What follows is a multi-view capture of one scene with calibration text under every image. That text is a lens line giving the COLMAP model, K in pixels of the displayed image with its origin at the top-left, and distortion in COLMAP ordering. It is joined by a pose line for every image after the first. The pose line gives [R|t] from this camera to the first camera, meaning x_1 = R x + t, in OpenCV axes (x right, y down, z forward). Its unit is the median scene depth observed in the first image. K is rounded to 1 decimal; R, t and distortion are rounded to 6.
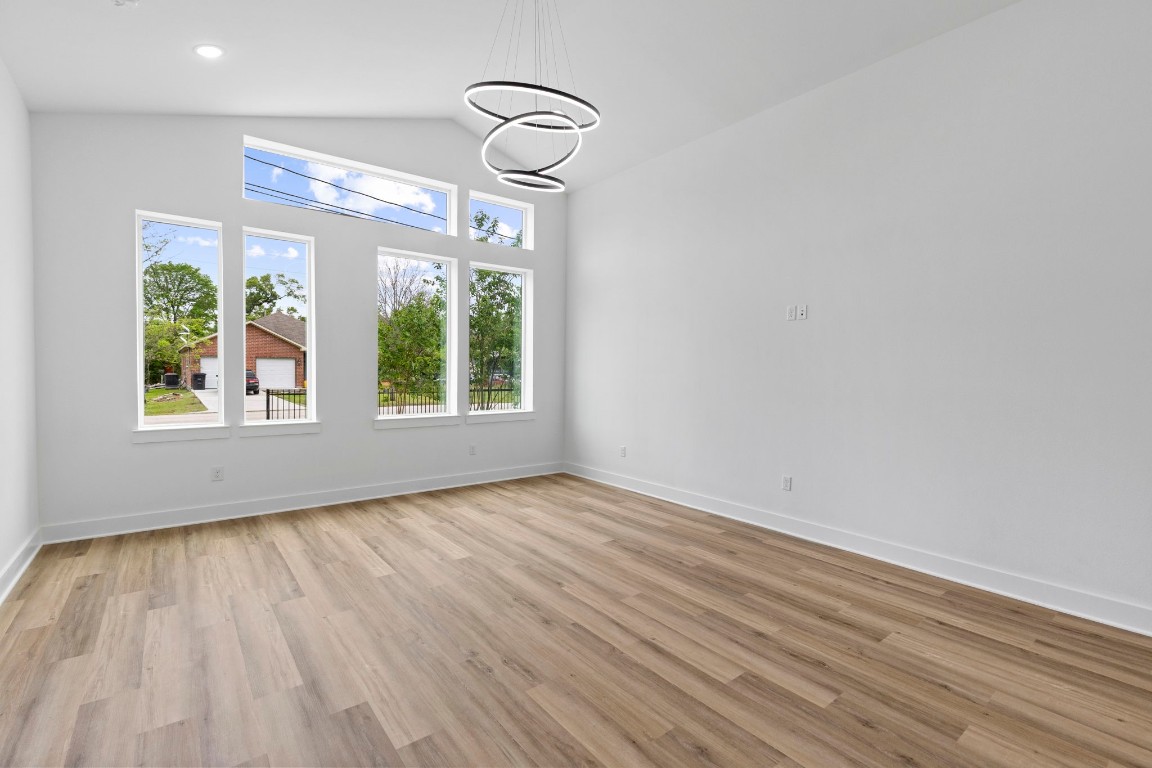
lens RADIAL K [[516.2, 0, 577.1], [0, 516.2, 384.0], [0, 0, 1]] dist [0.007862, -0.000214]
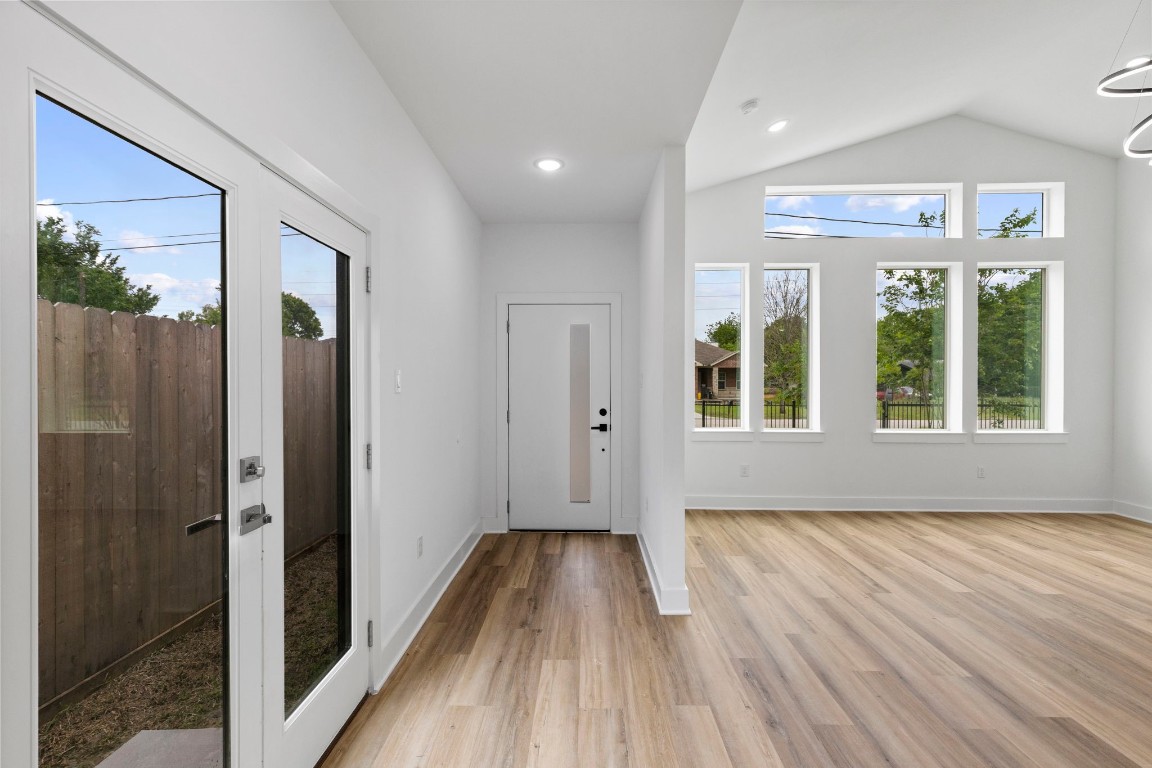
lens RADIAL K [[516.2, 0, 577.1], [0, 516.2, 384.0], [0, 0, 1]] dist [0.007862, -0.000214]
pose [[0.776320, -0.005187, -0.630318, -0.260173], [-0.010304, 0.999728, -0.020918, 0.001005], [0.630255, 0.022734, 0.776055, -0.199702]]
